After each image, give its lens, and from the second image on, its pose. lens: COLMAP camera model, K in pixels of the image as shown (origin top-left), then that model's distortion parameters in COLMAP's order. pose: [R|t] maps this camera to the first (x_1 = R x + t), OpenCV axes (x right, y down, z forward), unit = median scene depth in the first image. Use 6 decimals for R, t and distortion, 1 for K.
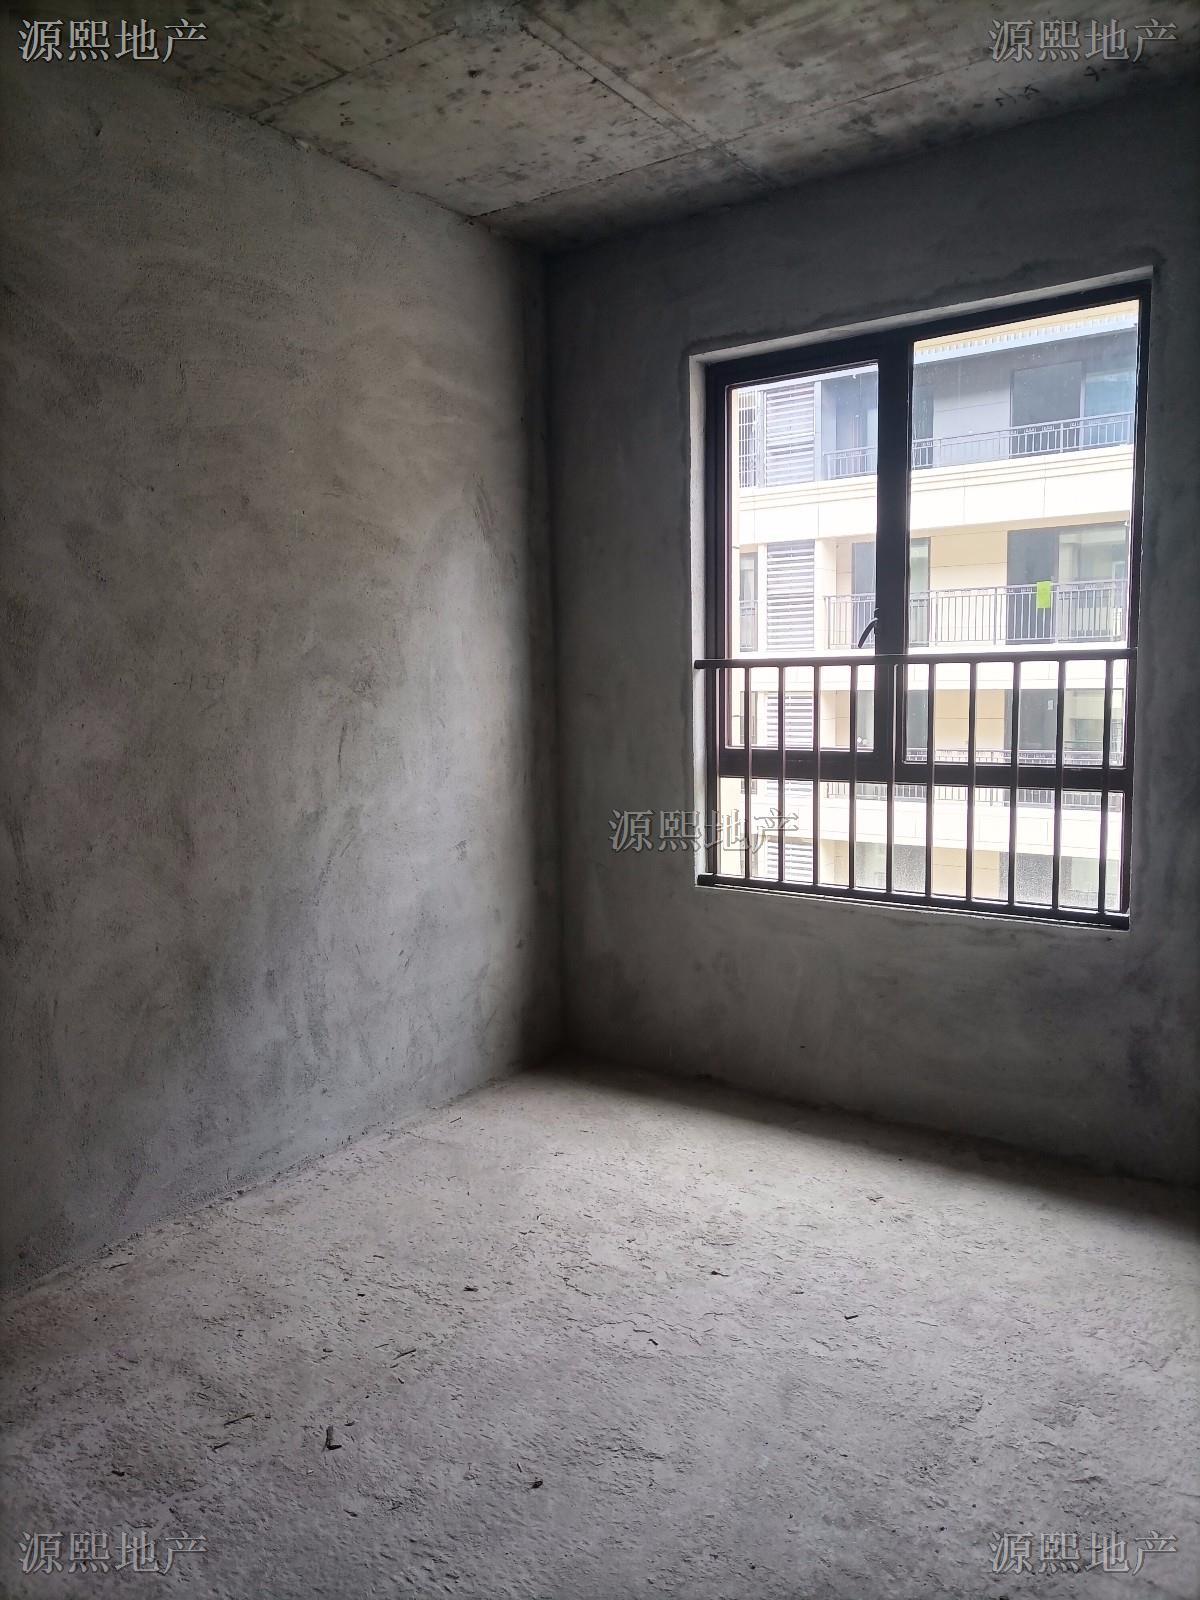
lens RADIAL K [[1191.1, 0, 607.8], [0, 1191.1, 796.7], [0, 0, 1]] dist [0.050696, -0.026466]
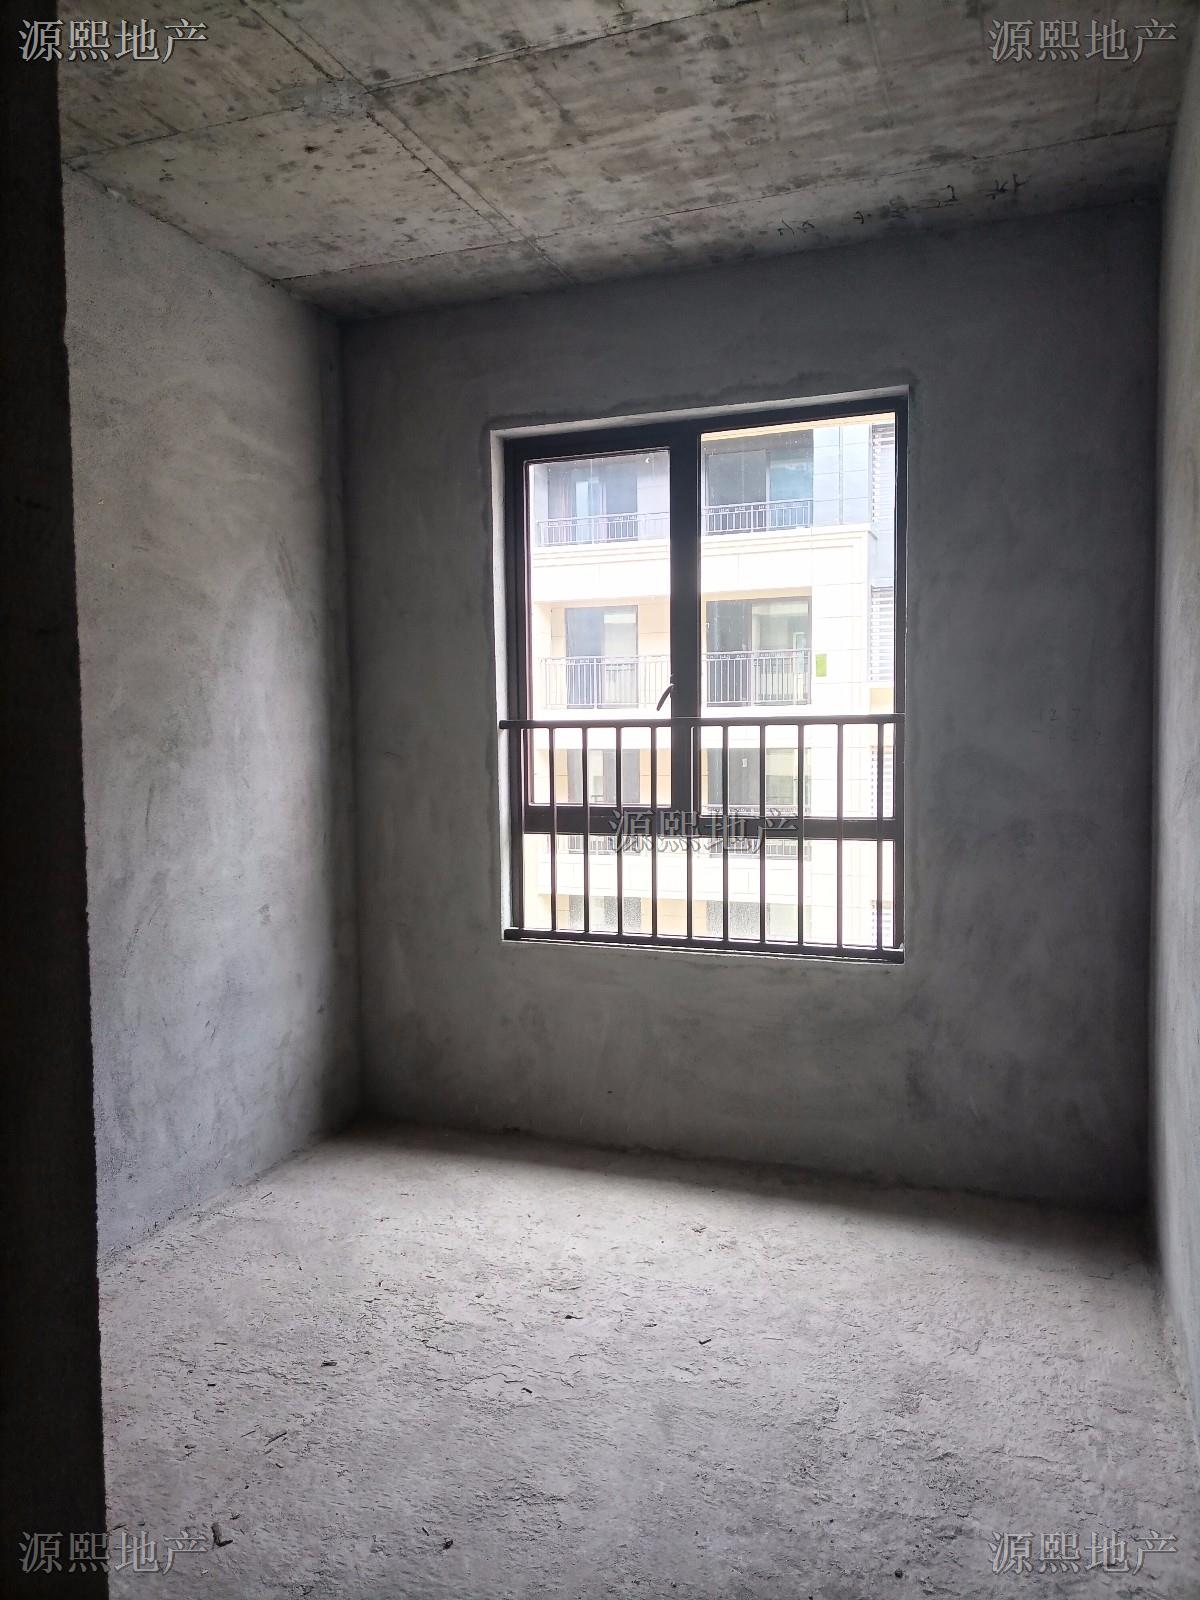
lens RADIAL K [[1191.1, 0, 607.8], [0, 1191.1, 796.7], [0, 0, 1]] dist [0.050696, -0.026466]
pose [[0.968951, -0.010615, 0.247026, -0.115816], [0.022641, 0.998690, -0.045893, 0.000818], [-0.246215, 0.050061, 0.967921, -0.021110]]
